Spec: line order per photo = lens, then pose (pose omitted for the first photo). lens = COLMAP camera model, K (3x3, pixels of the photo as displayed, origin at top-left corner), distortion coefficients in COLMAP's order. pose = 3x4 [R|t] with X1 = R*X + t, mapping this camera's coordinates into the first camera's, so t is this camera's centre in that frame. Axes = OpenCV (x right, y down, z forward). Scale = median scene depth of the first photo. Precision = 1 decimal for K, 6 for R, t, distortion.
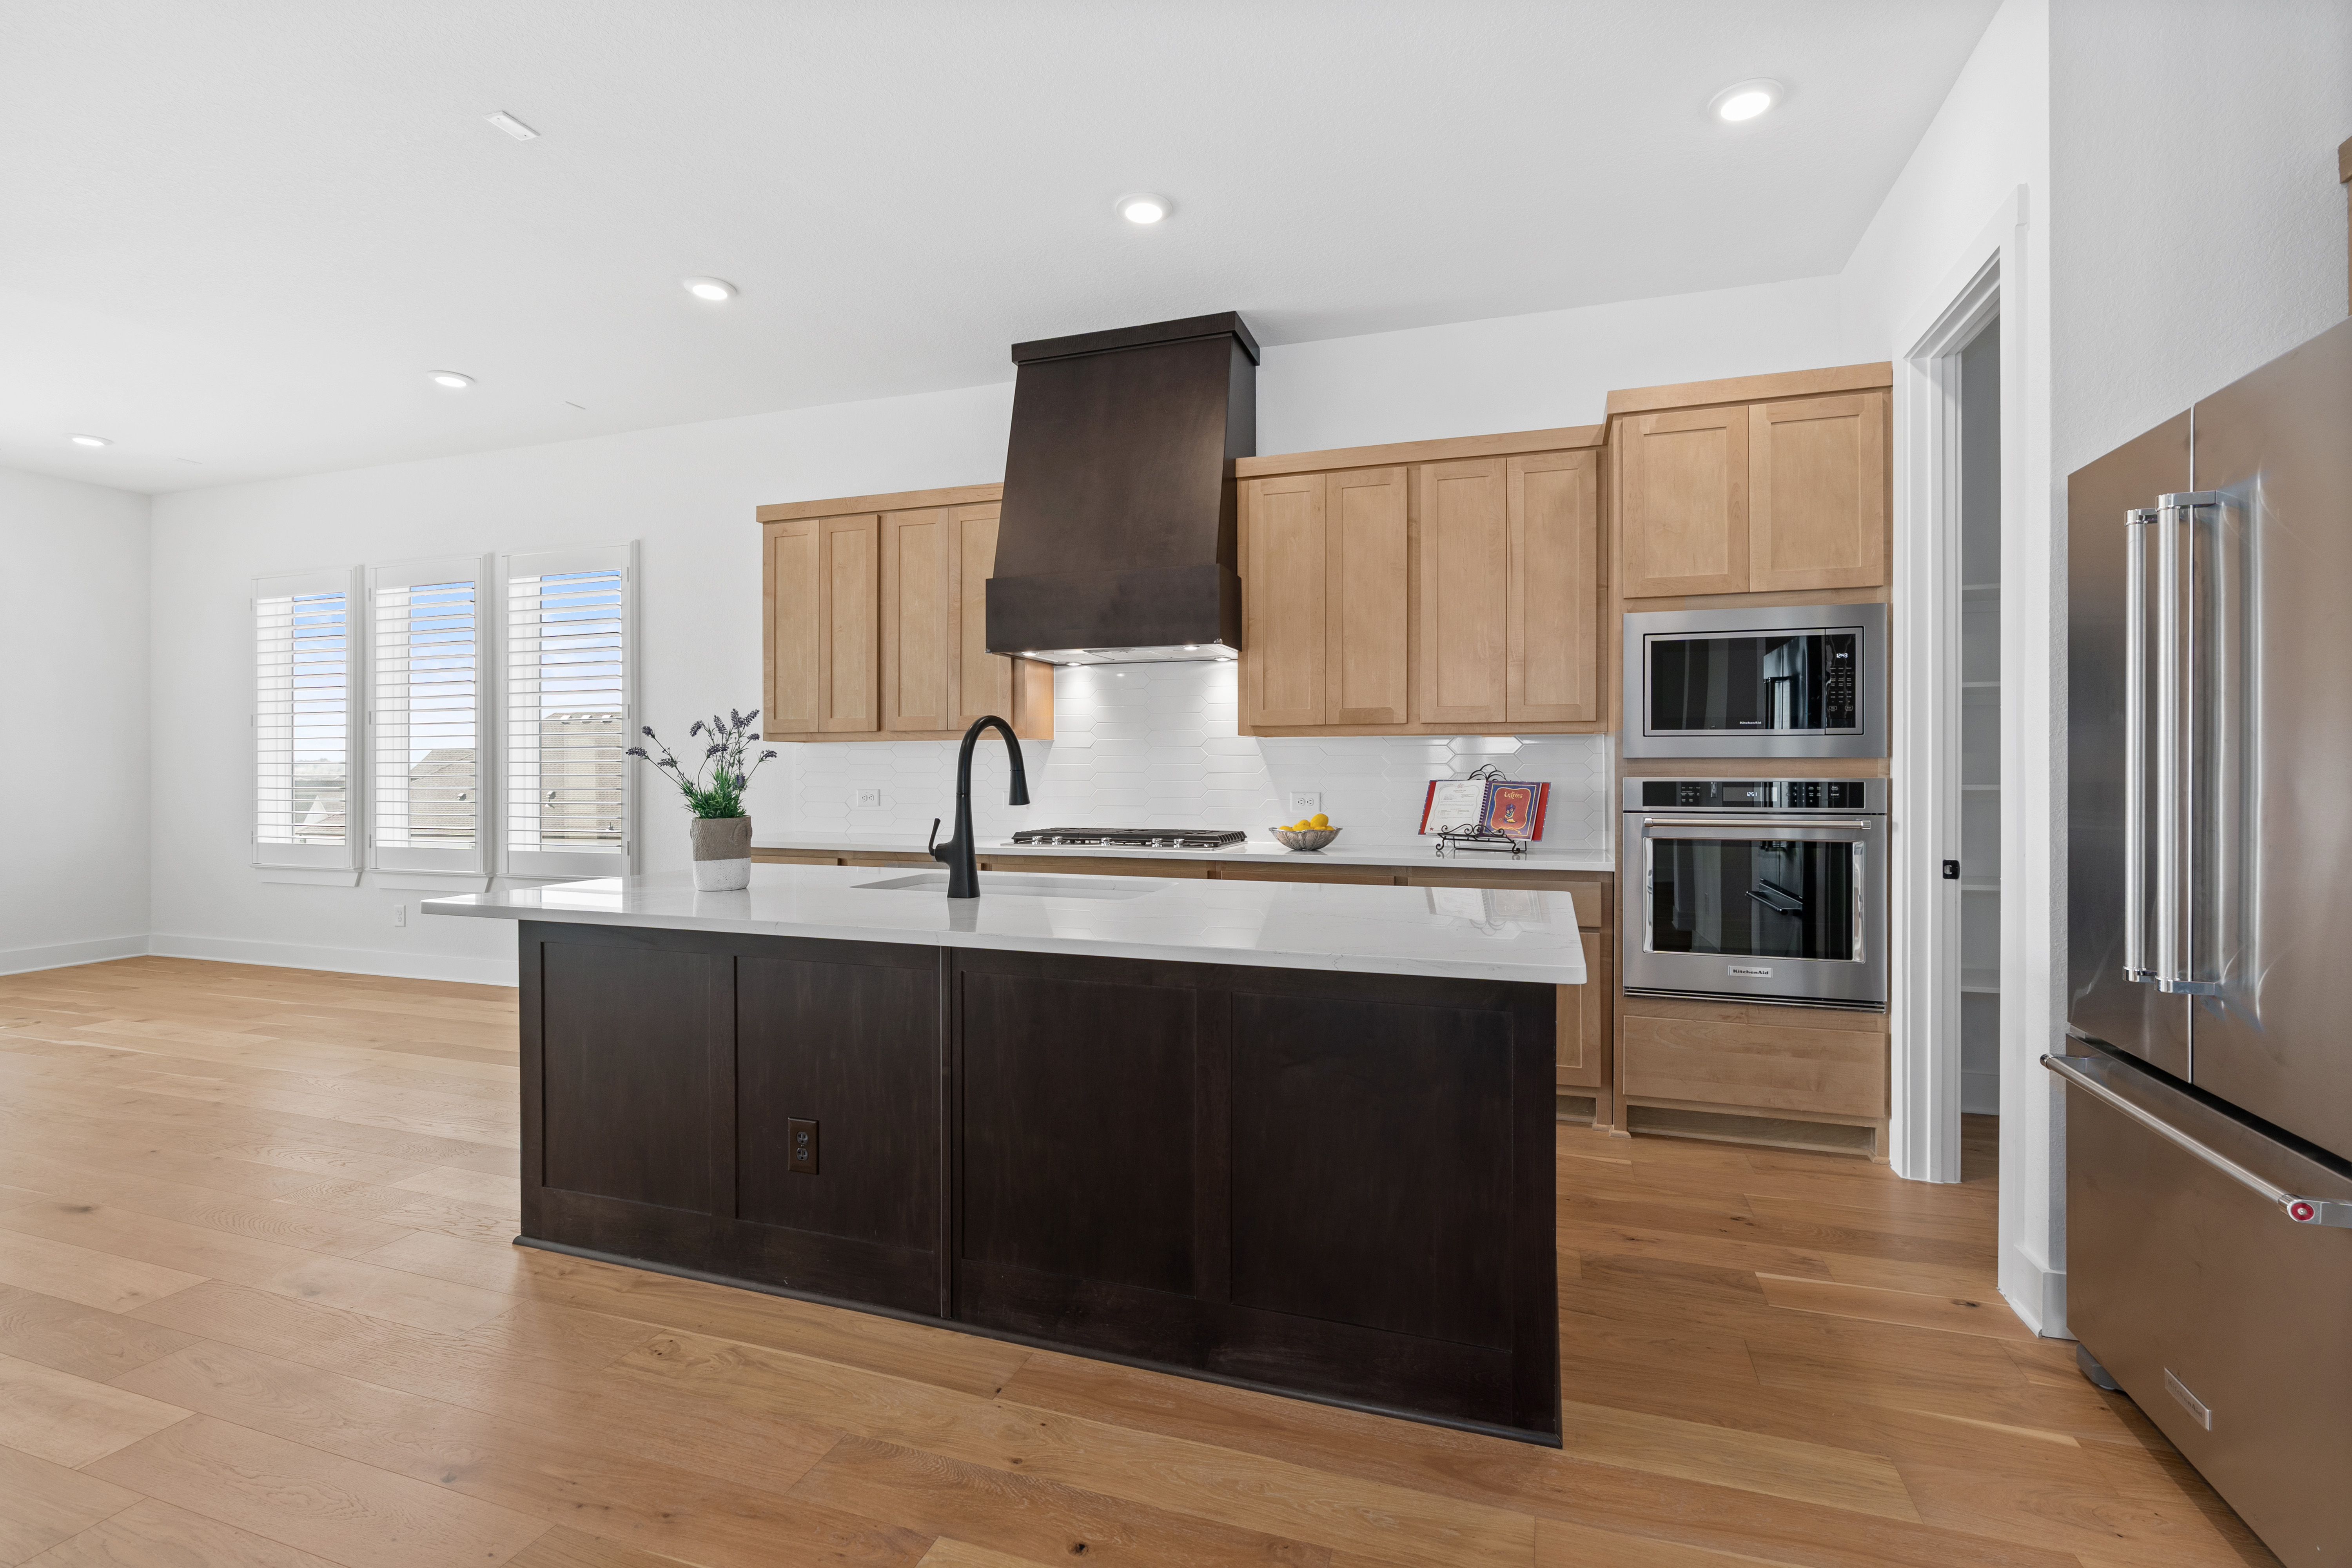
lens RADIAL K [[1070.5, 0, 1185.8], [0, 1070.5, 772.7], [0, 0, 1]] dist [-0.011262, 0.004975]
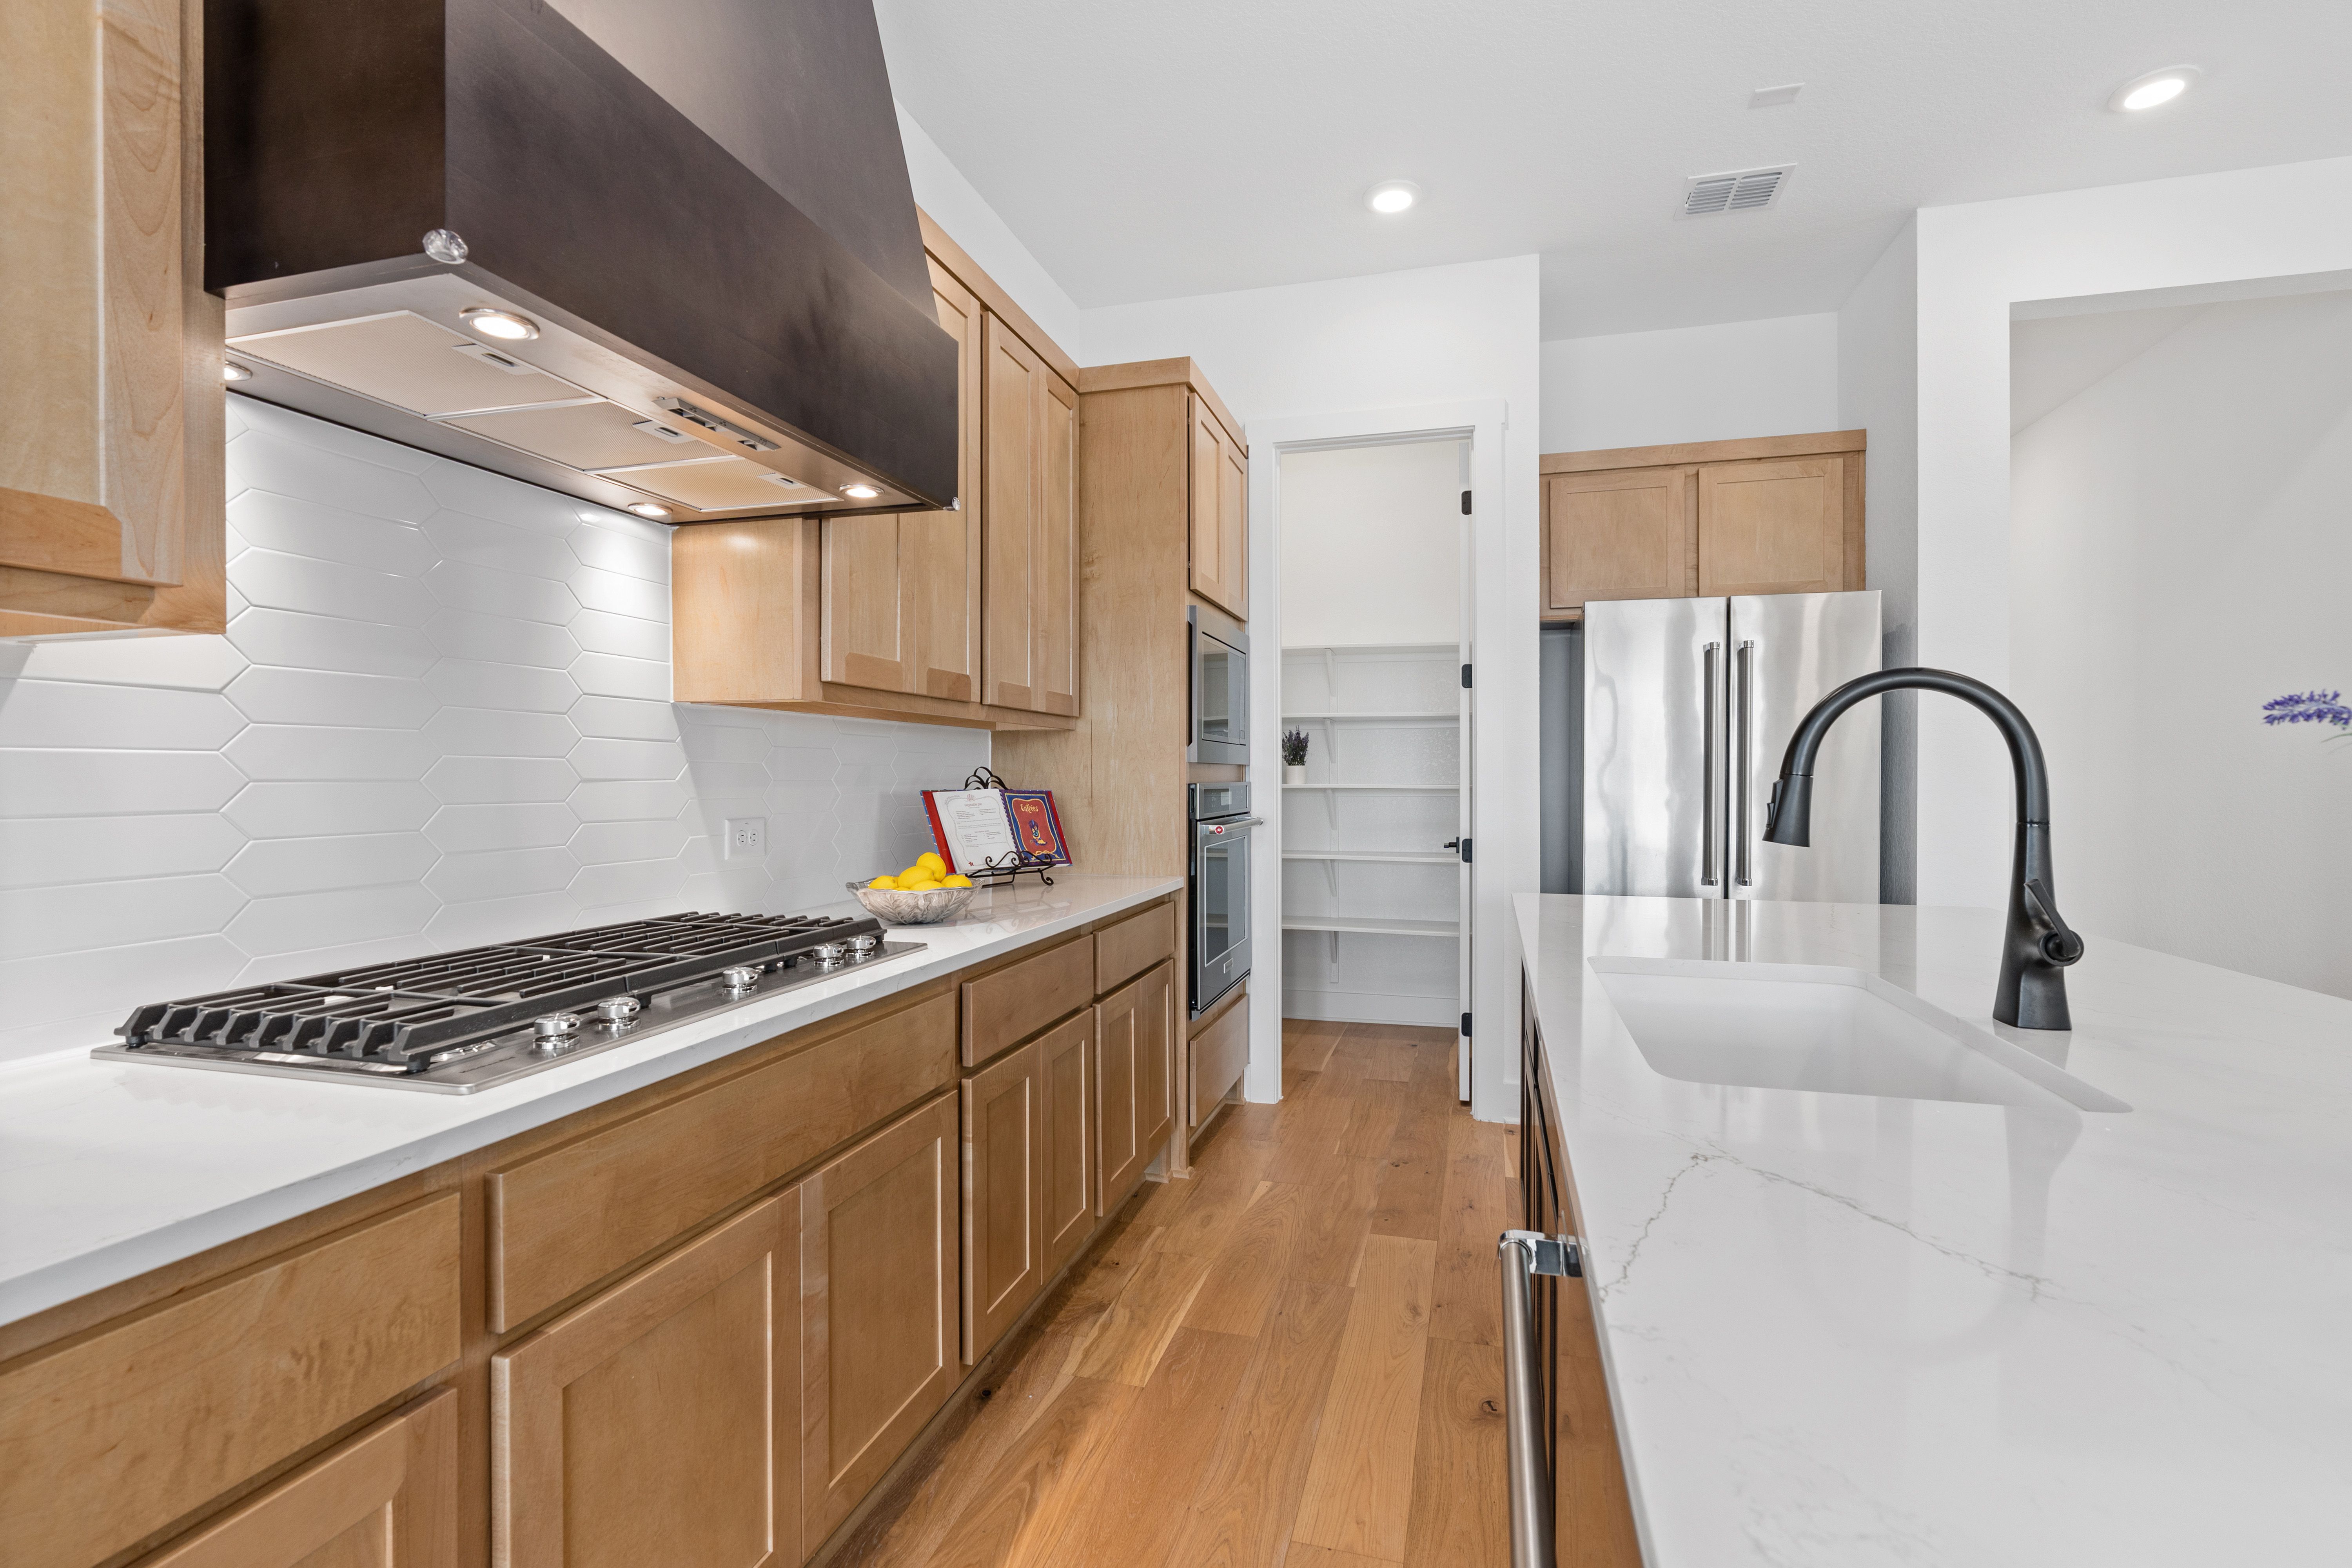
lens RADIAL K [[1070.5, 0, 1180.3], [0, 1070.5, 782.2], [0, 0, 1]] dist [-0.011262, 0.004975]
pose [[-0.046518, -0.005289, 0.998903, -0.463745], [0.002093, 0.999983, 0.005392, -0.001417], [-0.998915, 0.002341, -0.046506, 0.957058]]
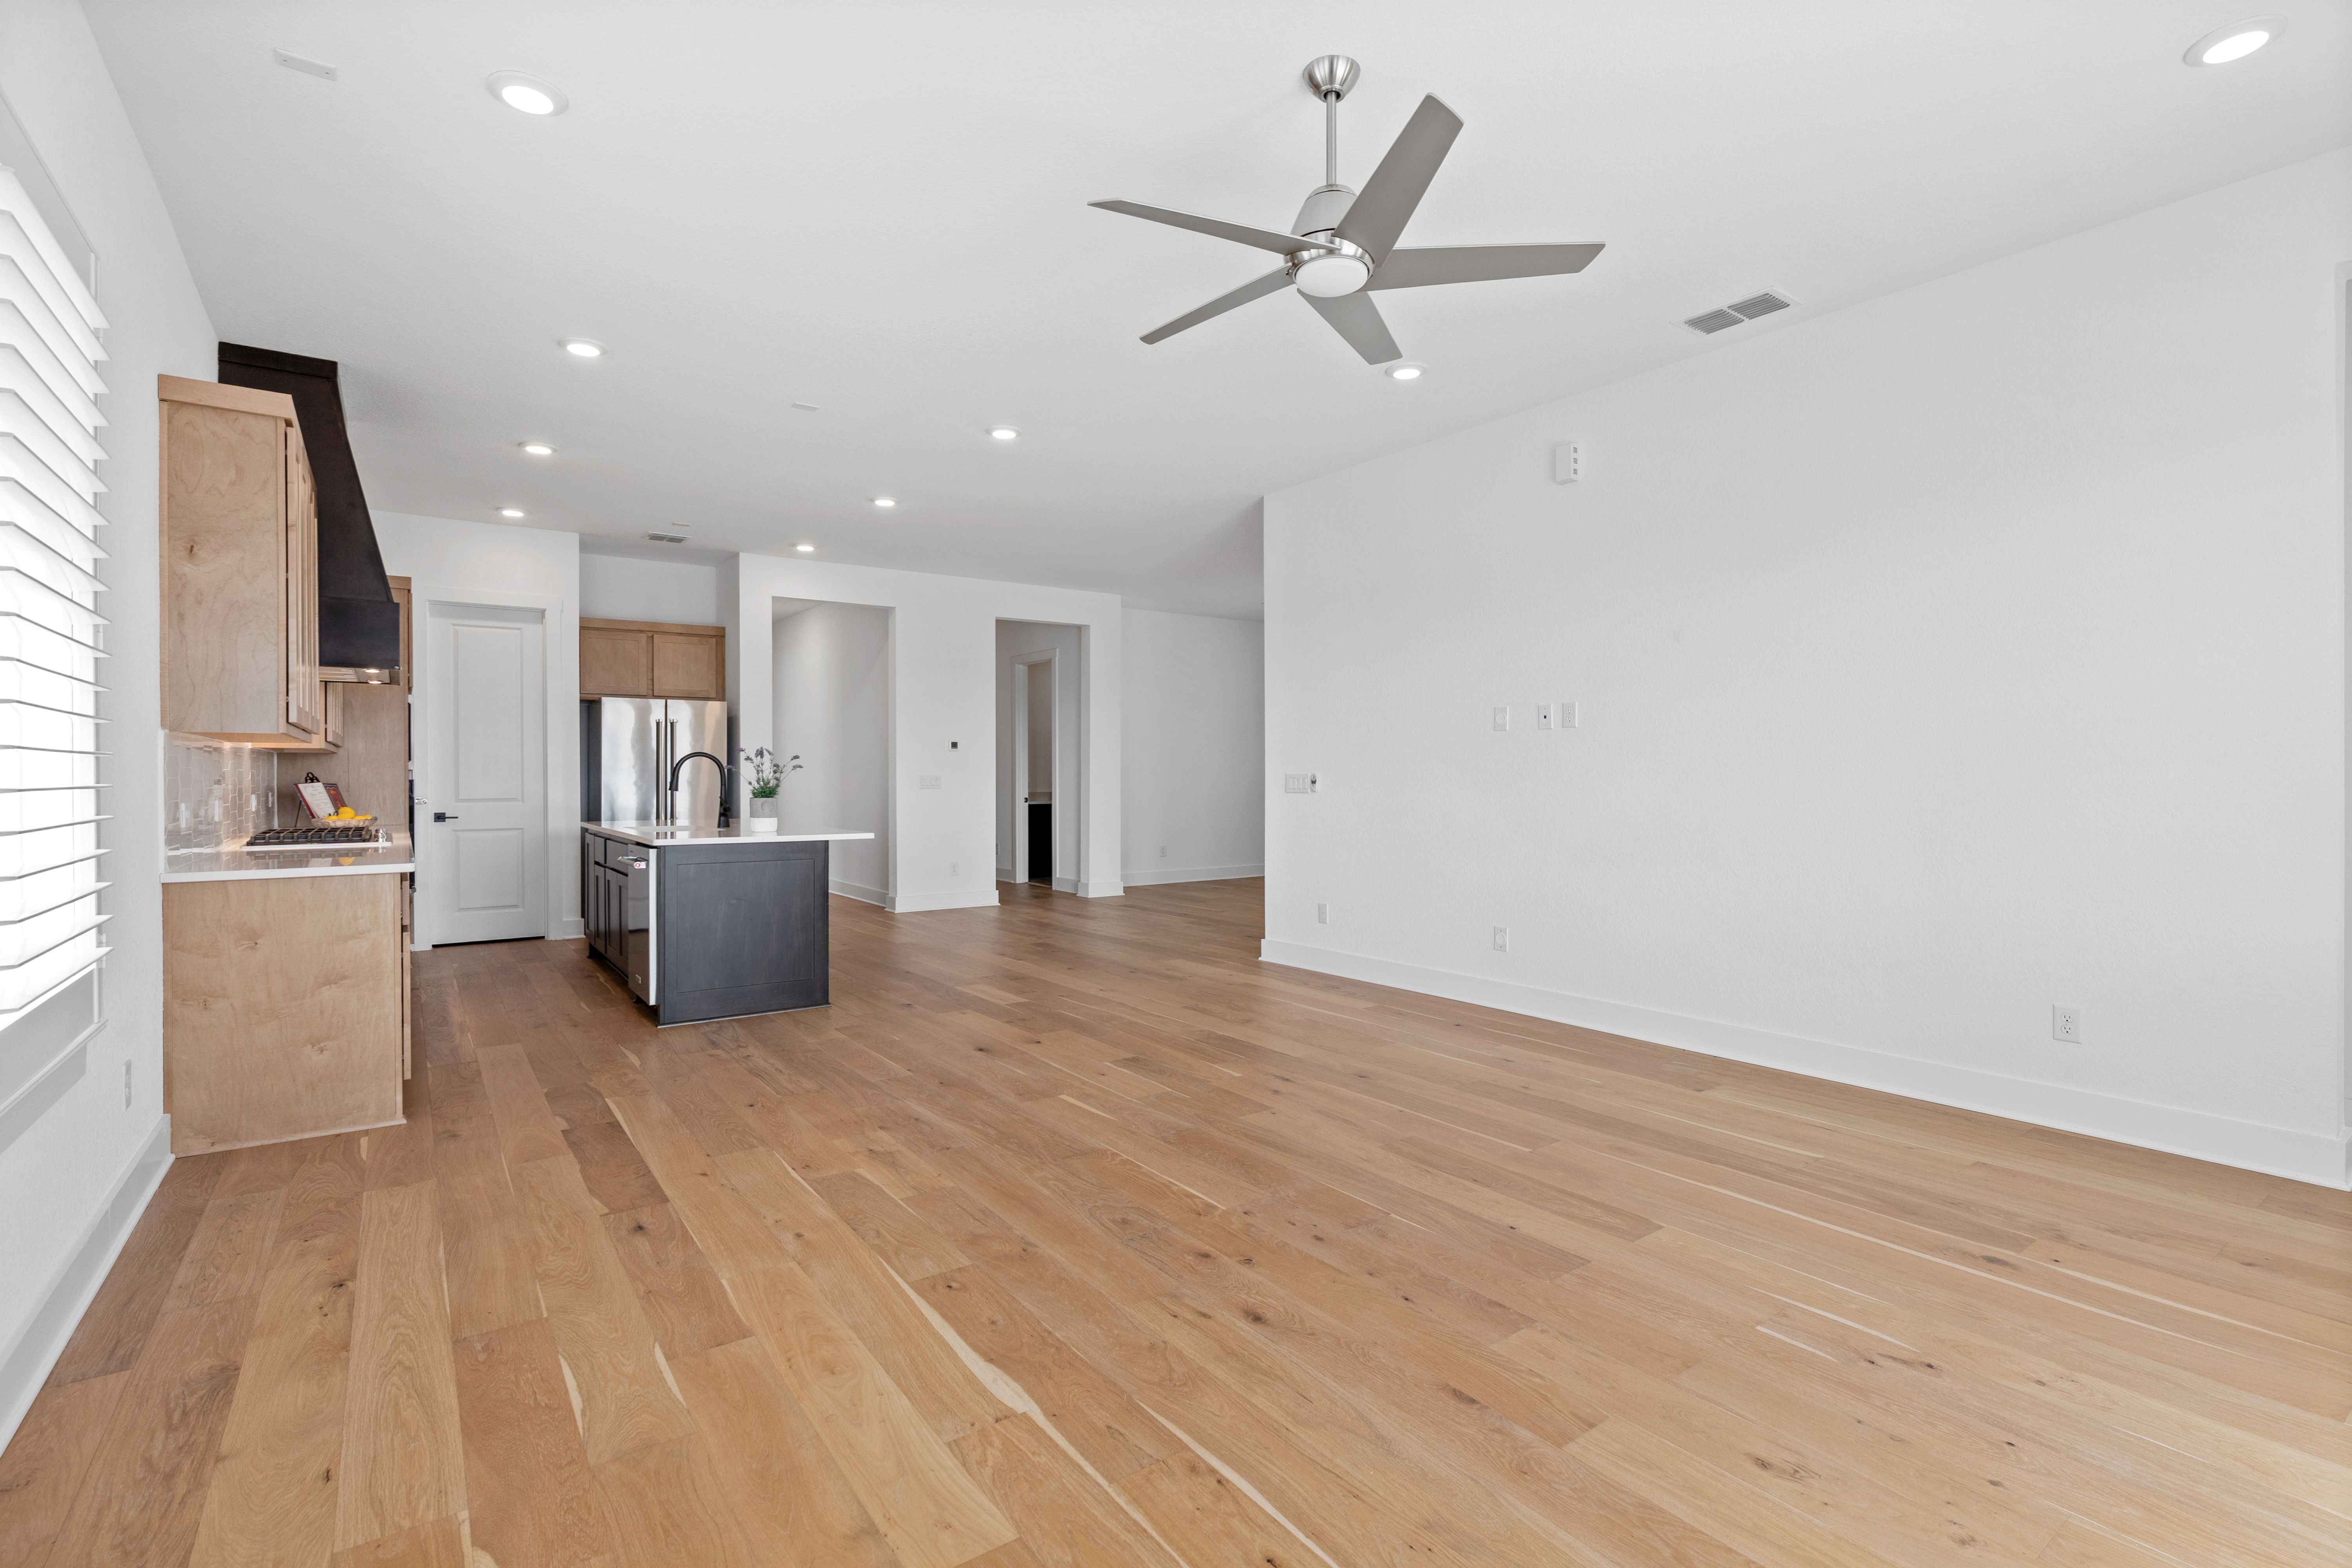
lens RADIAL K [[1070.5, 0, 1175.4], [0, 1070.5, 783.9], [0, 0, 1]] dist [-0.011262, 0.004975]
pose [[-0.814066, -0.003164, 0.580764, -1.653476], [0.002862, 0.999951, 0.009461, -0.001609], [-0.580765, 0.009364, -0.814017, 1.600785]]
